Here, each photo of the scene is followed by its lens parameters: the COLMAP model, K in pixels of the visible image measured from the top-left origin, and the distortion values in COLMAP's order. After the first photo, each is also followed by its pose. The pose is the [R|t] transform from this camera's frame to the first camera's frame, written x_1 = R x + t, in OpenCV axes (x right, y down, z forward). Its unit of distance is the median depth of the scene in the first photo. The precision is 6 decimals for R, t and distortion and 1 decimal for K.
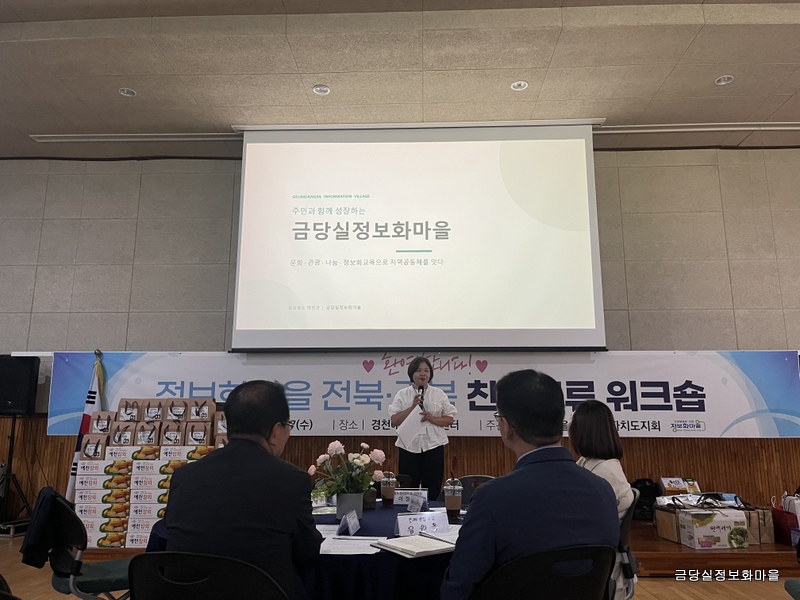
lens RADIAL K [[610.0, 0, 399.4], [0, 610.0, 297.2], [0, 0, 1]] dist [0.048638, -0.041732]
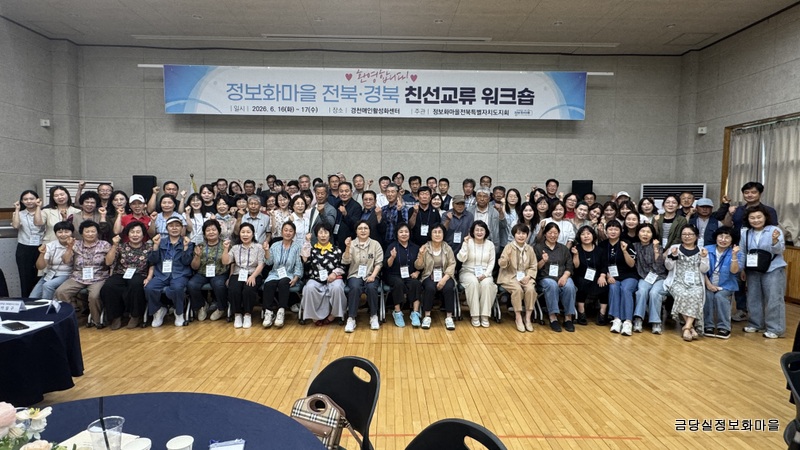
lens RADIAL K [[439.7, 0, 396.9], [0, 439.7, 225.7], [0, 0, 1]] dist [-0.003858, 0.004389]
pose [[0.998313, 0.005252, 0.057827, 0.016035], [-0.020194, 0.965133, 0.260978, 0.195864], [-0.054440, -0.261706, 0.963611, -0.330603]]
